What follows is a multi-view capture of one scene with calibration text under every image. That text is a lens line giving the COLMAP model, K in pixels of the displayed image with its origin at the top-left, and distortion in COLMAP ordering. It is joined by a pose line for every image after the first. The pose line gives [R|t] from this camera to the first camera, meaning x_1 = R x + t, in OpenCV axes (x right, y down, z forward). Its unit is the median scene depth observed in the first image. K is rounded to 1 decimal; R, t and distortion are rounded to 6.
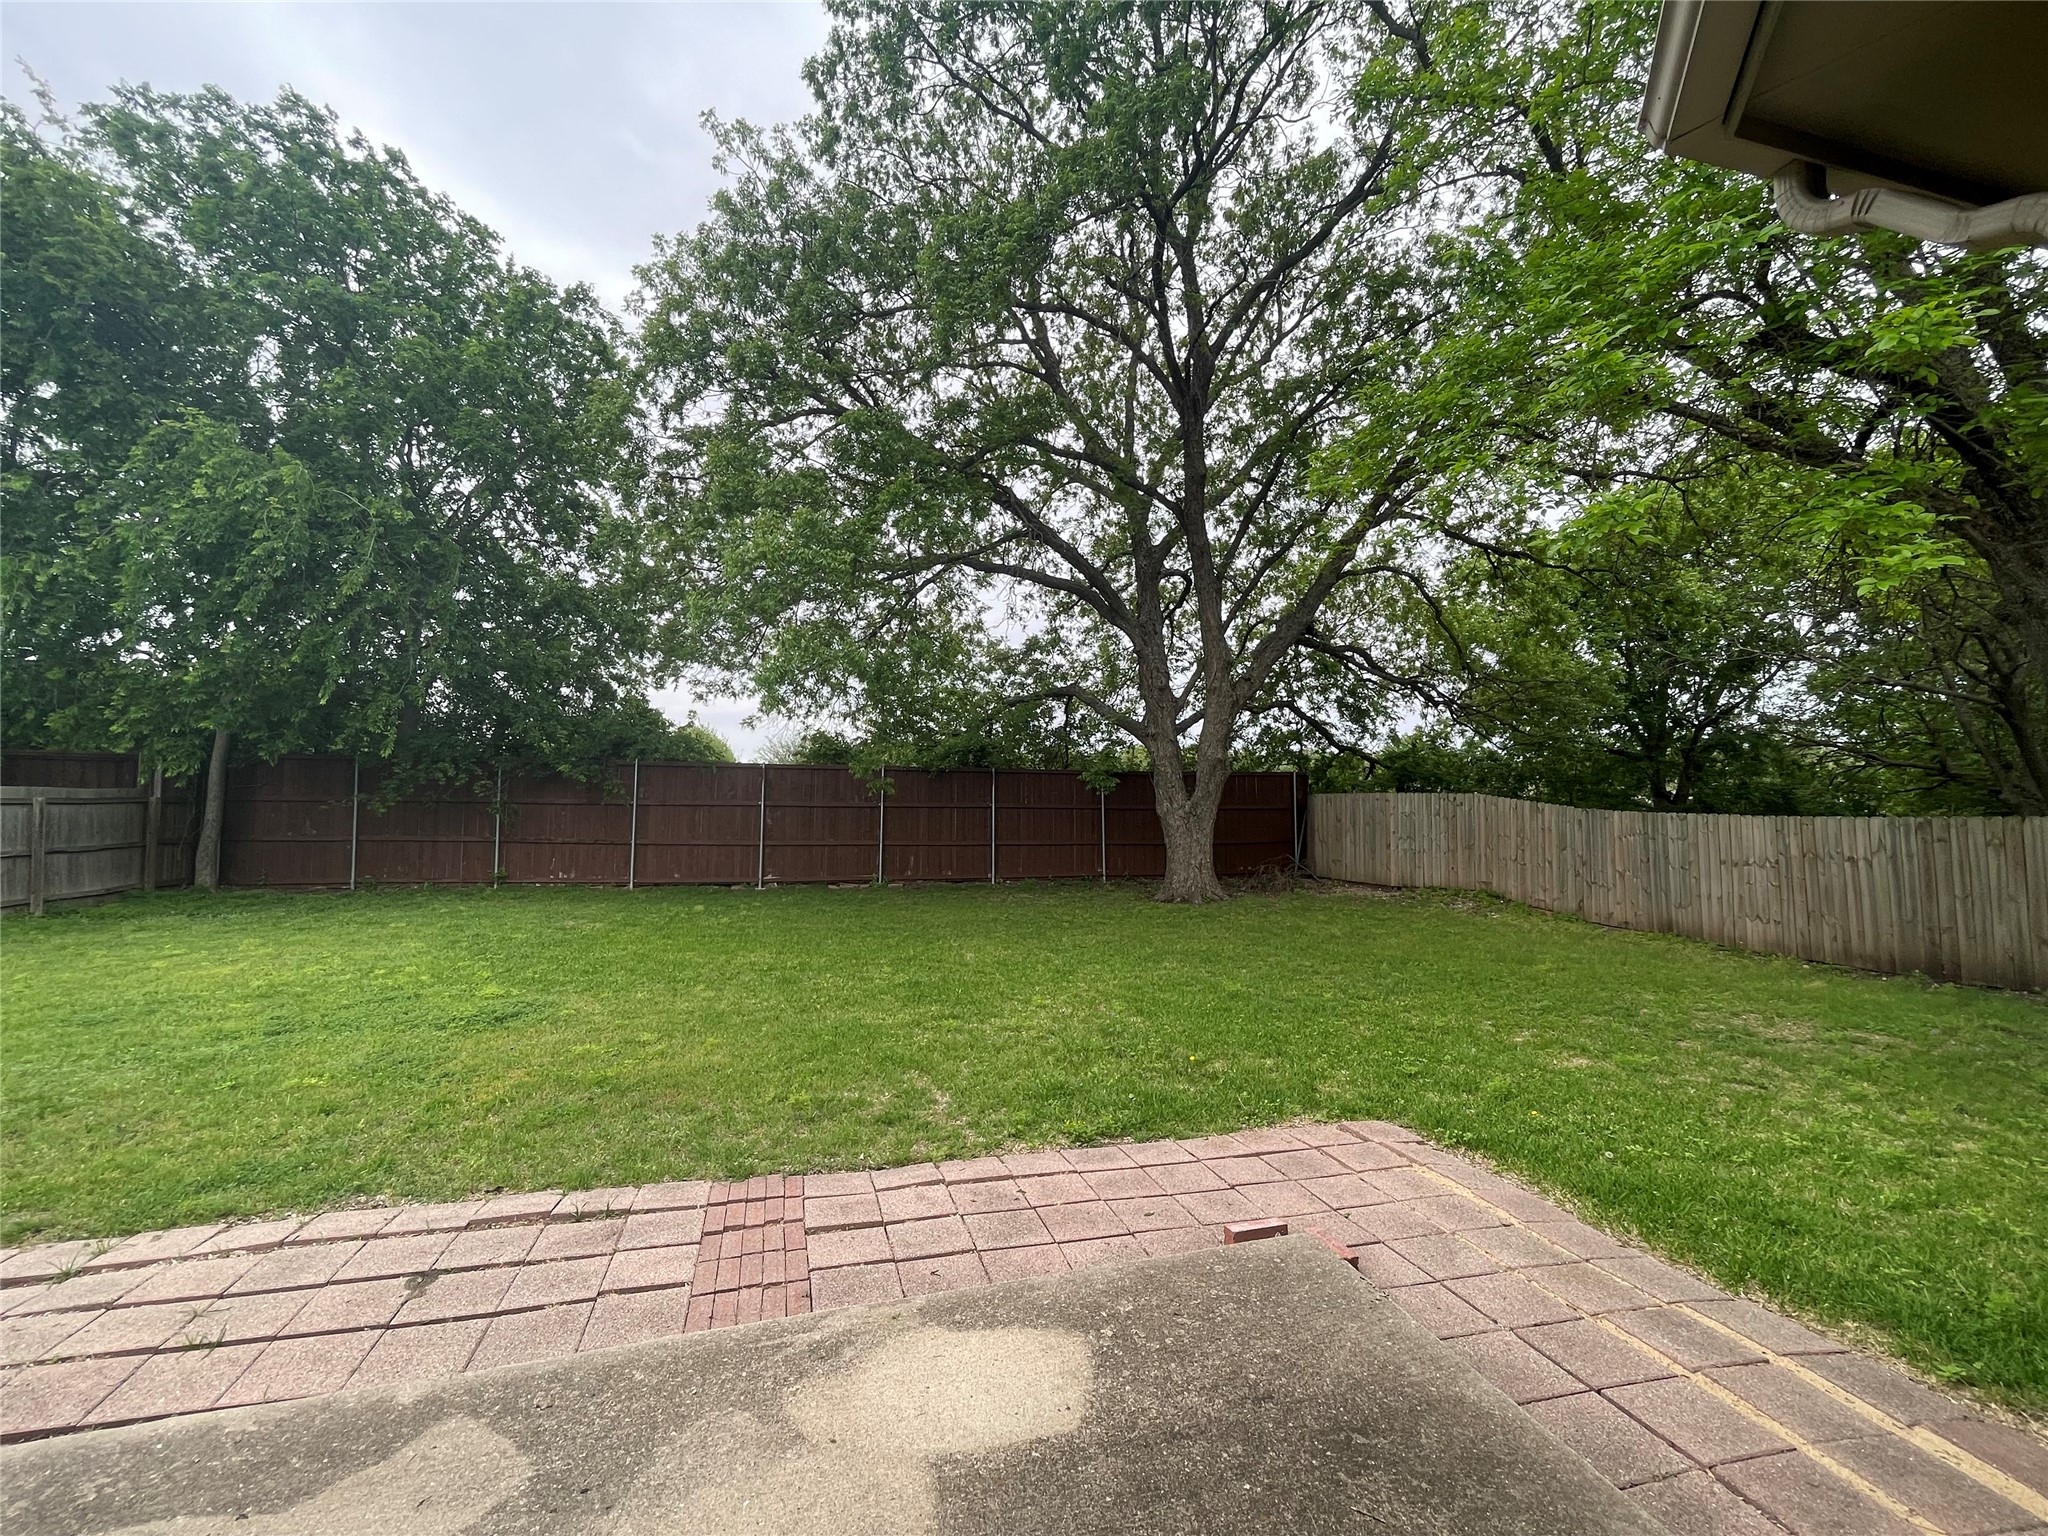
lens RADIAL K [[872.6, 0, 1019.8], [0, 872.6, 767.4], [0, 0, 1]] dist [-0.002971, 0.001251]
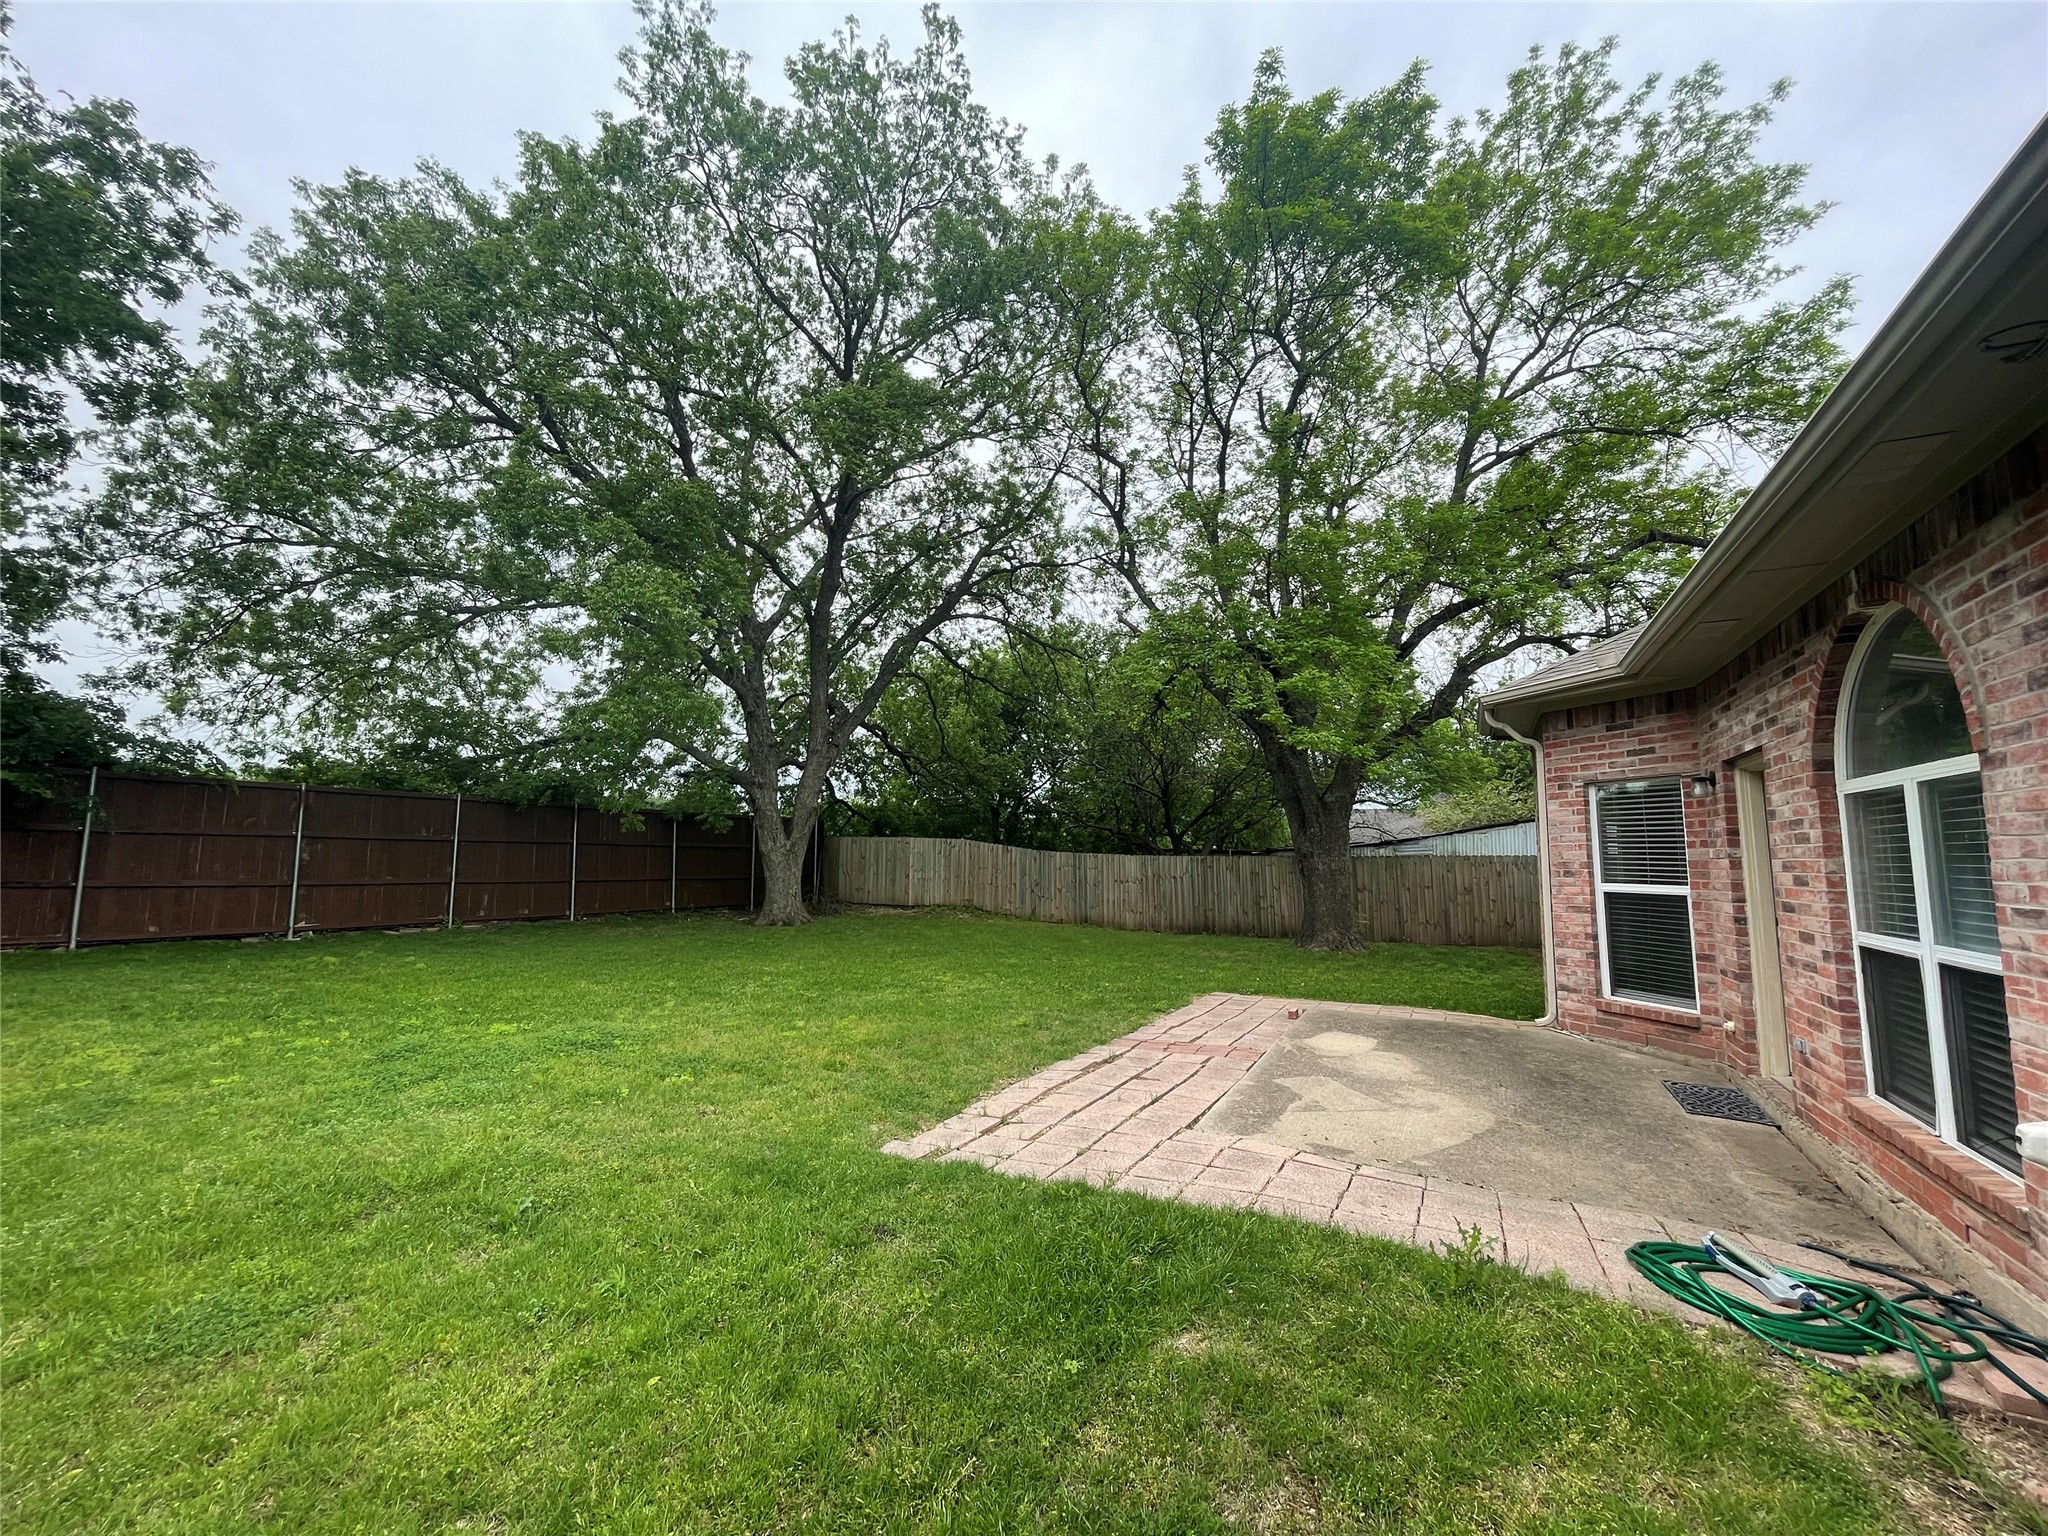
lens RADIAL K [[872.6, 0, 1019.8], [0, 872.6, 767.4], [0, 0, 1]] dist [-0.002971, 0.001251]
pose [[0.671987, 0.077191, 0.736529, -0.493487], [-0.044726, 0.996968, -0.063679, 0.002294], [-0.739211, 0.009850, 0.673402, -0.033285]]
